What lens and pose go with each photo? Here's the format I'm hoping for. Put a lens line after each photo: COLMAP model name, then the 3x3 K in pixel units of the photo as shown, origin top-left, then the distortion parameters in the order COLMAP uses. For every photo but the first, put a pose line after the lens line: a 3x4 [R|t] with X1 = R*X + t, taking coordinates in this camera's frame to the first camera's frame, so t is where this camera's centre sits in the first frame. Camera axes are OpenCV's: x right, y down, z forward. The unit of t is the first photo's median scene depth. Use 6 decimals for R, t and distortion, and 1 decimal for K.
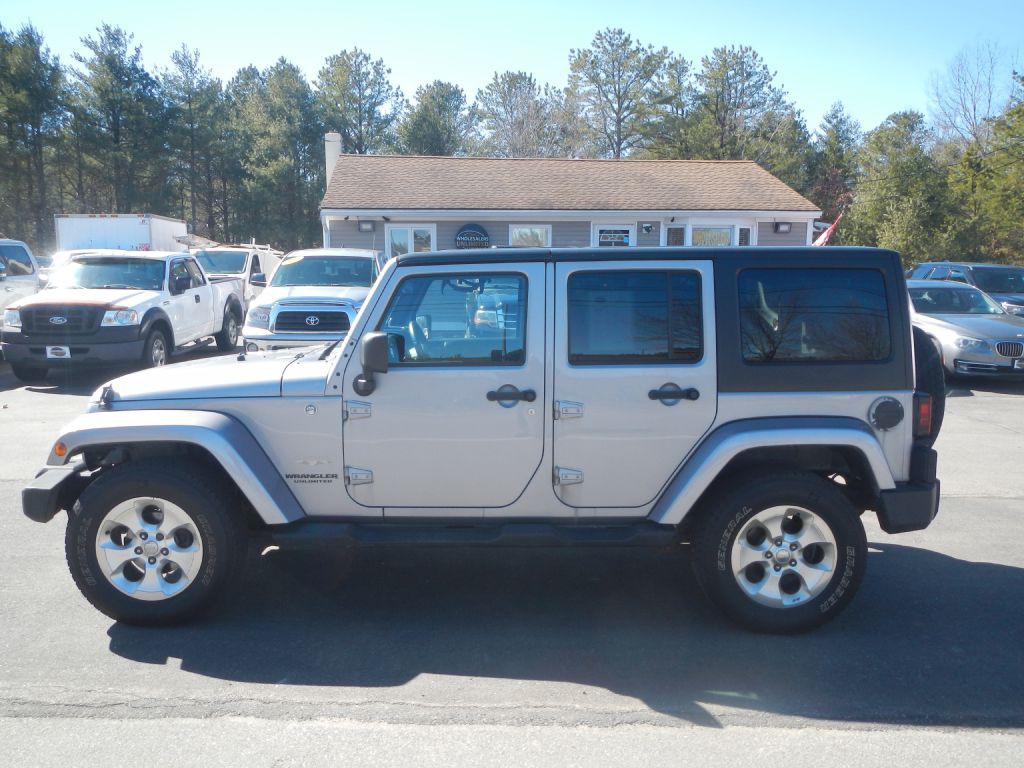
lens RADIAL K [[841.7, 0, 511.1], [0, 841.7, 391.3], [0, 0, 1]] dist [-0.002093, -0.006955]
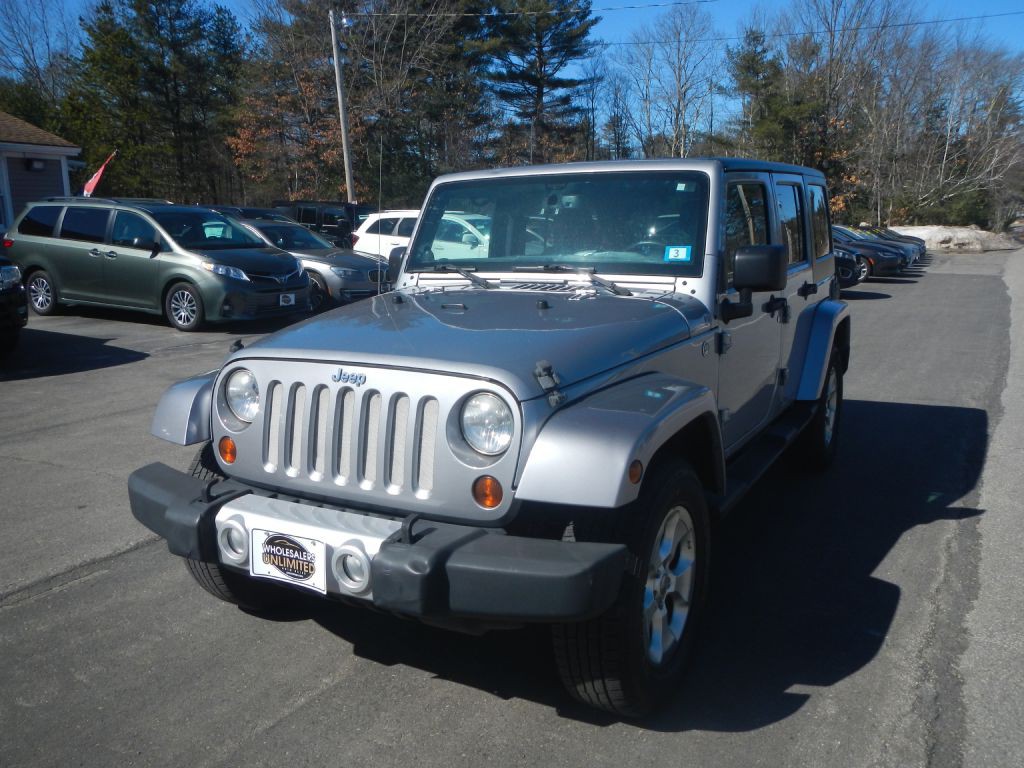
lens RADIAL K [[841.7, 0, 517.3], [0, 841.7, 387.2], [0, 0, 1]] dist [-0.002093, -0.006955]
pose [[0.489672, -0.183561, 0.852365, -1.027979], [0.139370, 0.981496, 0.131304, -0.073992], [-0.860696, 0.054498, 0.506195, 0.749077]]
